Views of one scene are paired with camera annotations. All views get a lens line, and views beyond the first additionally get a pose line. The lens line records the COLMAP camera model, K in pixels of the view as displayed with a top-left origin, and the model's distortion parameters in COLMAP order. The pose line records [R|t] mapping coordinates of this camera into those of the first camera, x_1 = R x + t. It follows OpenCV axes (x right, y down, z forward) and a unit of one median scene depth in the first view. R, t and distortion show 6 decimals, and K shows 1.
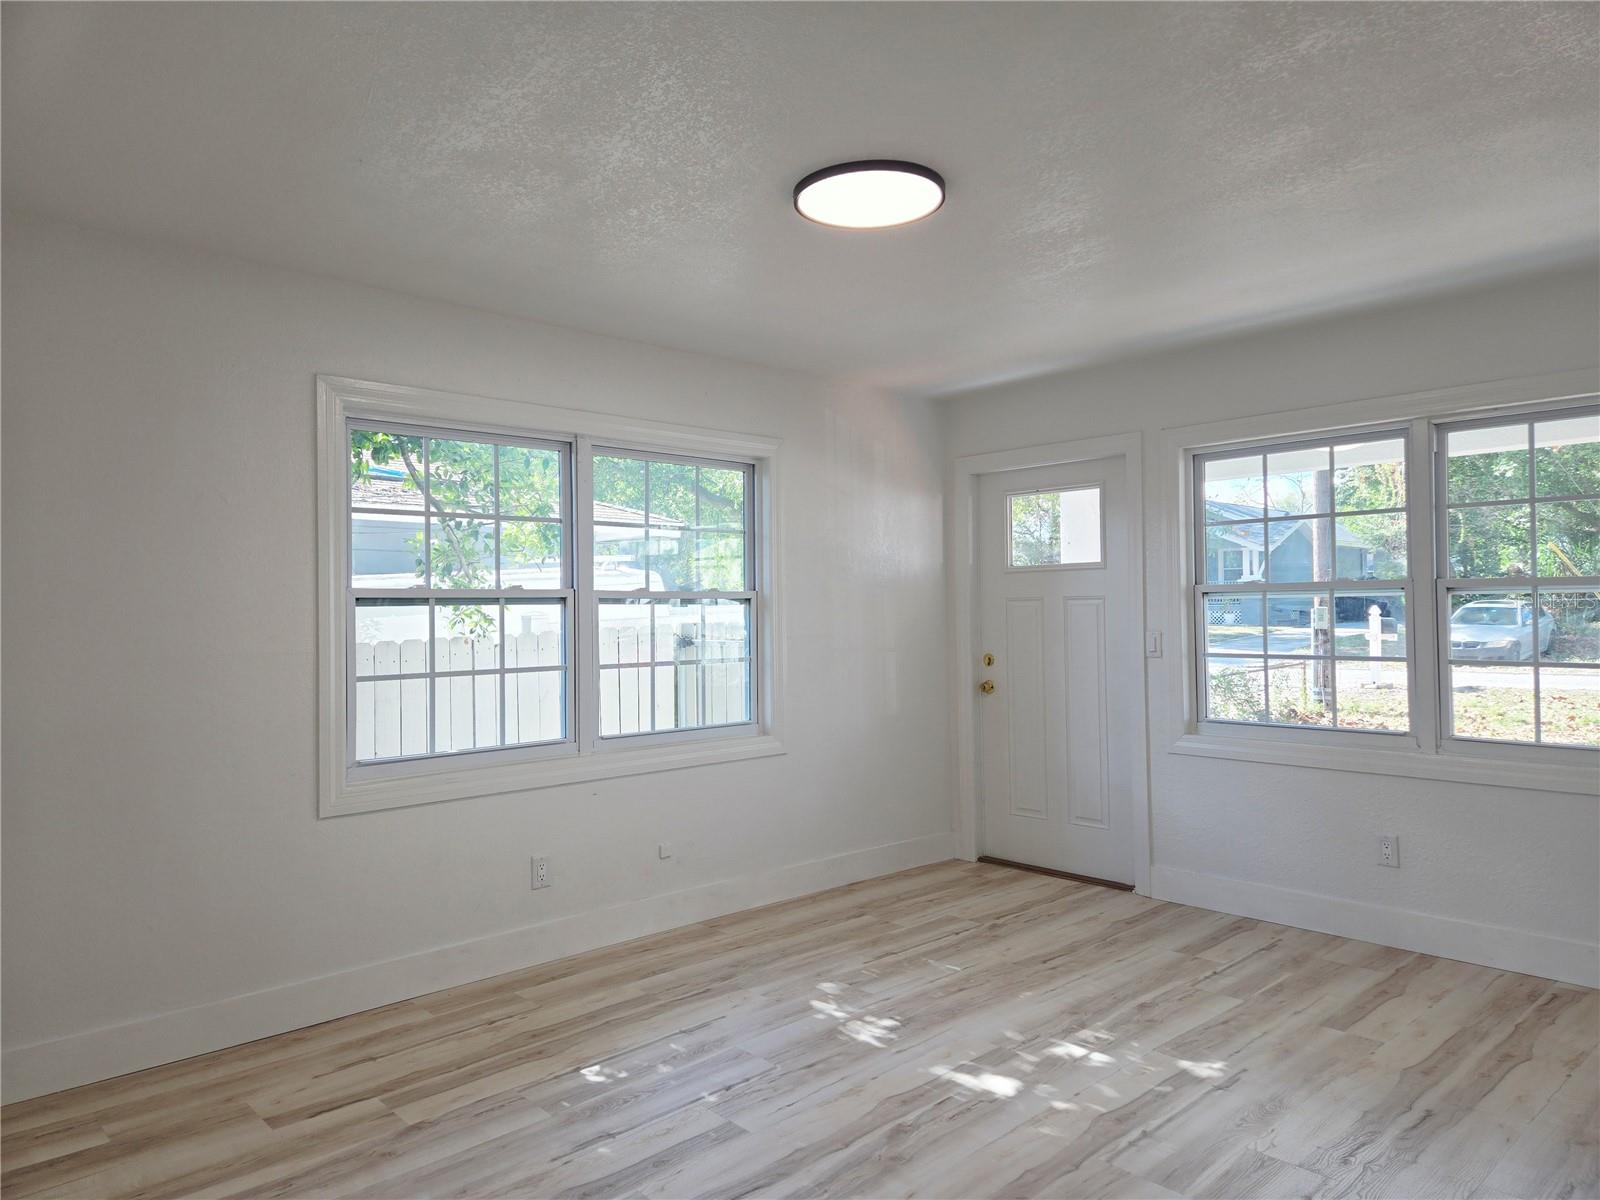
lens RADIAL K [[1076.8, 0, 800.3], [0, 1076.8, 596.1], [0, 0, 1]] dist [0.062310, -0.044184]
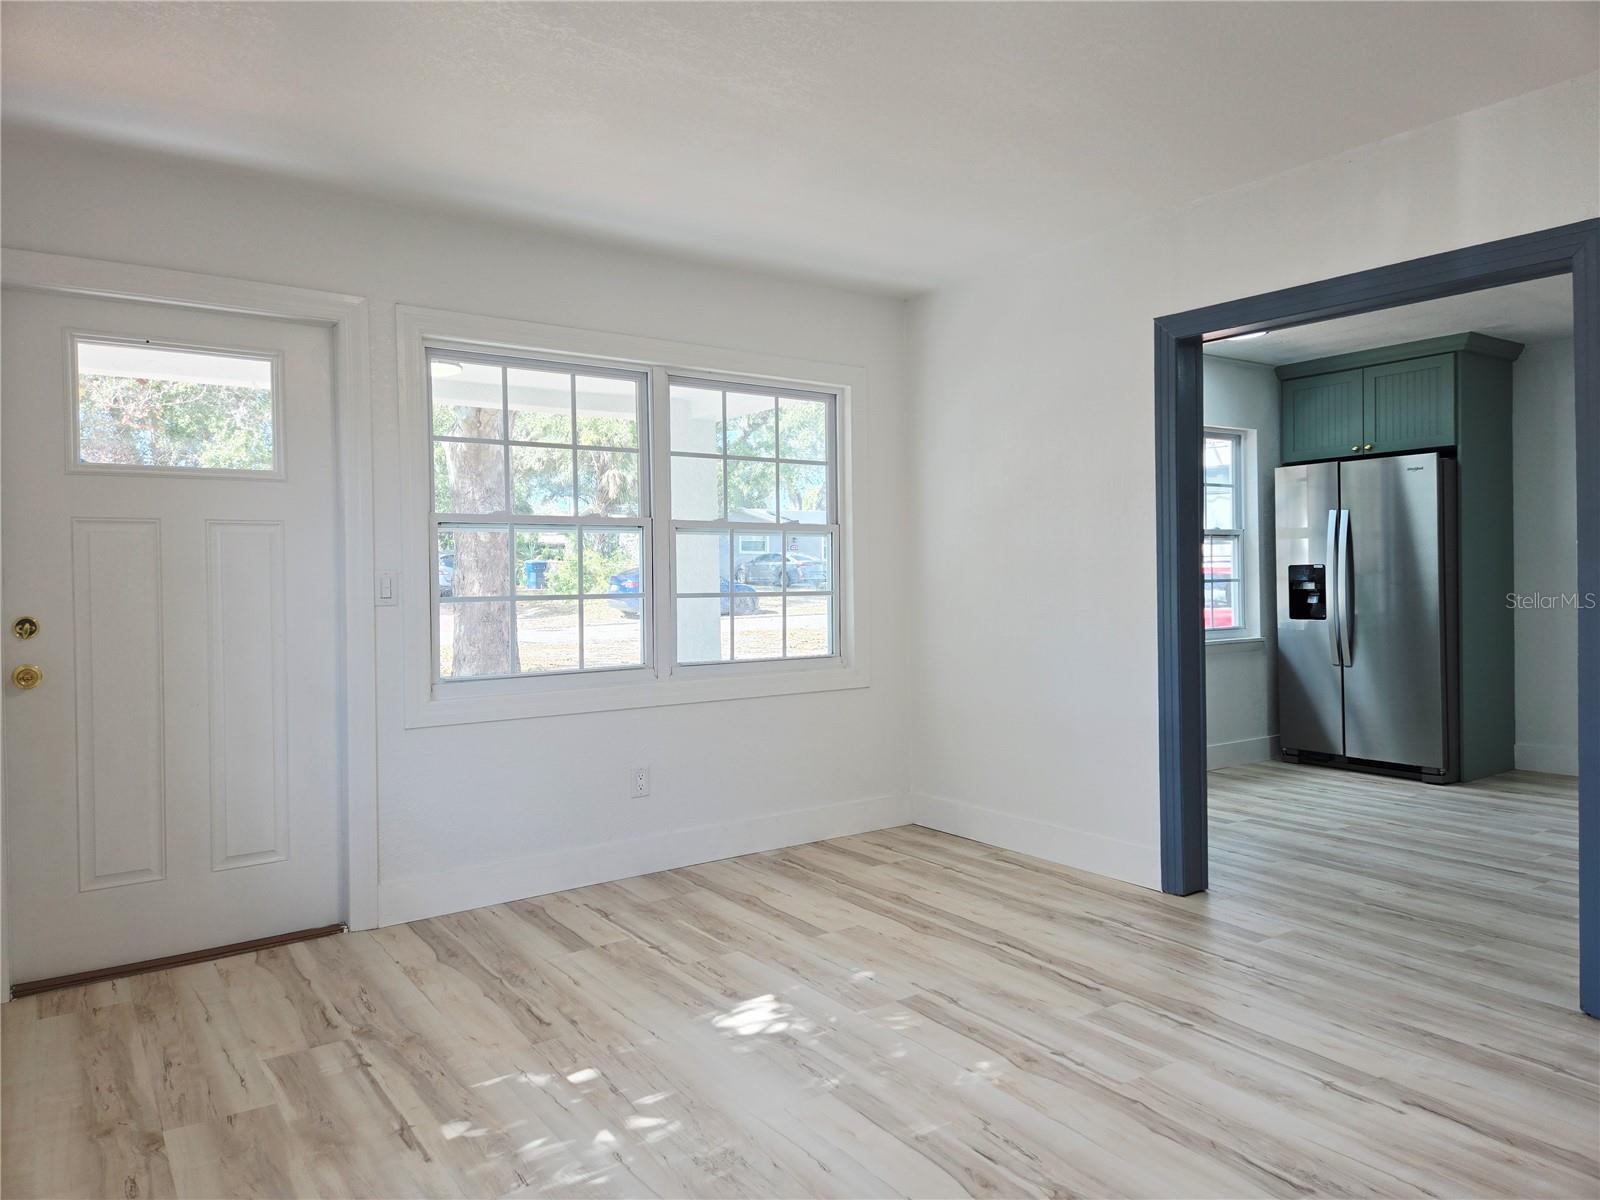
lens RADIAL K [[1076.8, 0, 801.6], [0, 1076.8, 598.5], [0, 0, 1]] dist [0.062310, -0.044184]
pose [[0.103492, -0.010859, 0.994571, -0.451945], [-0.015870, 0.999795, 0.012568, 0.041161], [-0.994504, -0.017085, 0.103298, 0.727084]]
